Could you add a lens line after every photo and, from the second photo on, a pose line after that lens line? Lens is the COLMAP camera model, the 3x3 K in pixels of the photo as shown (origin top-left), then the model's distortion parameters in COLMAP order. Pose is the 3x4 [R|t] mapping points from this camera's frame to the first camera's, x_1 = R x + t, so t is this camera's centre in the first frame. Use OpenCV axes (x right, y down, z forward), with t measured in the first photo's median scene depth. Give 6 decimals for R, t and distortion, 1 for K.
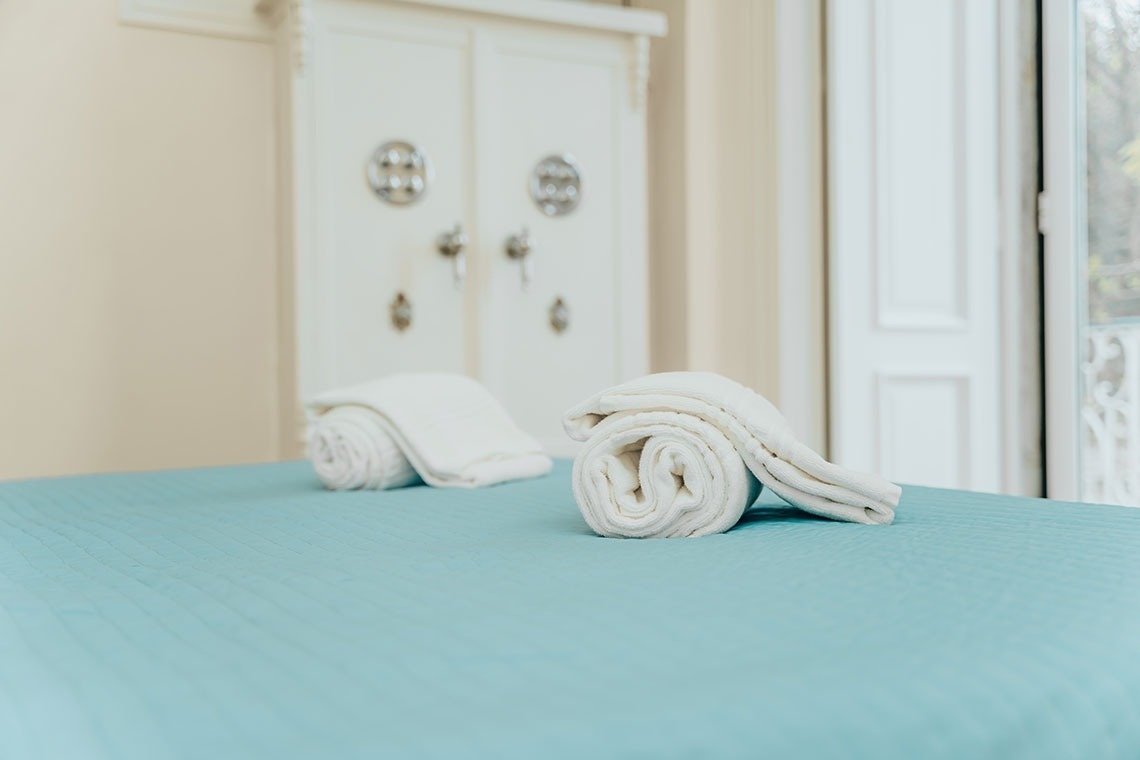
lens RADIAL K [[1287.9, 0, 586.5], [0, 1287.9, 385.9], [0, 0, 1]] dist [0.024202, 0.000000]
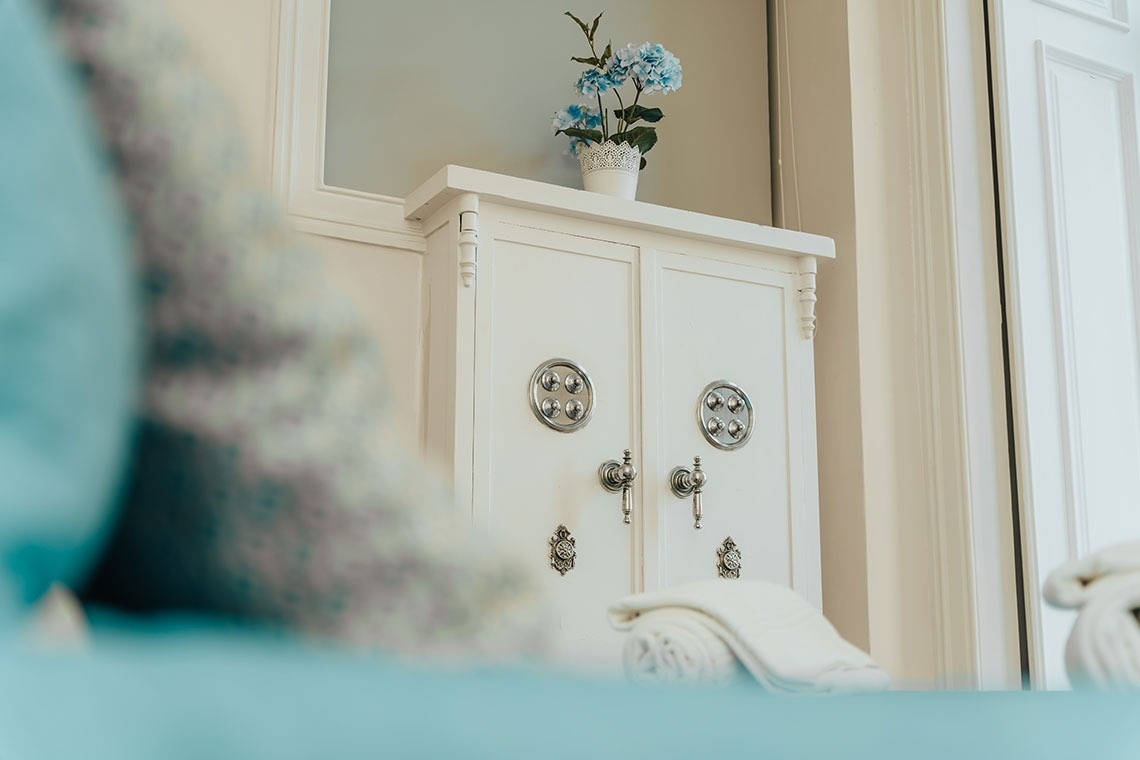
lens RADIAL K [[1528.7, 0, 572.9], [0, 1528.7, 375.5], [0, 0, 1]] dist [0.014487, 0.000000]
pose [[0.999444, 0.017559, 0.028354, -0.168979], [-0.010991, 0.976097, -0.217059, 0.052967], [-0.031487, 0.216626, 0.975747, -0.041731]]
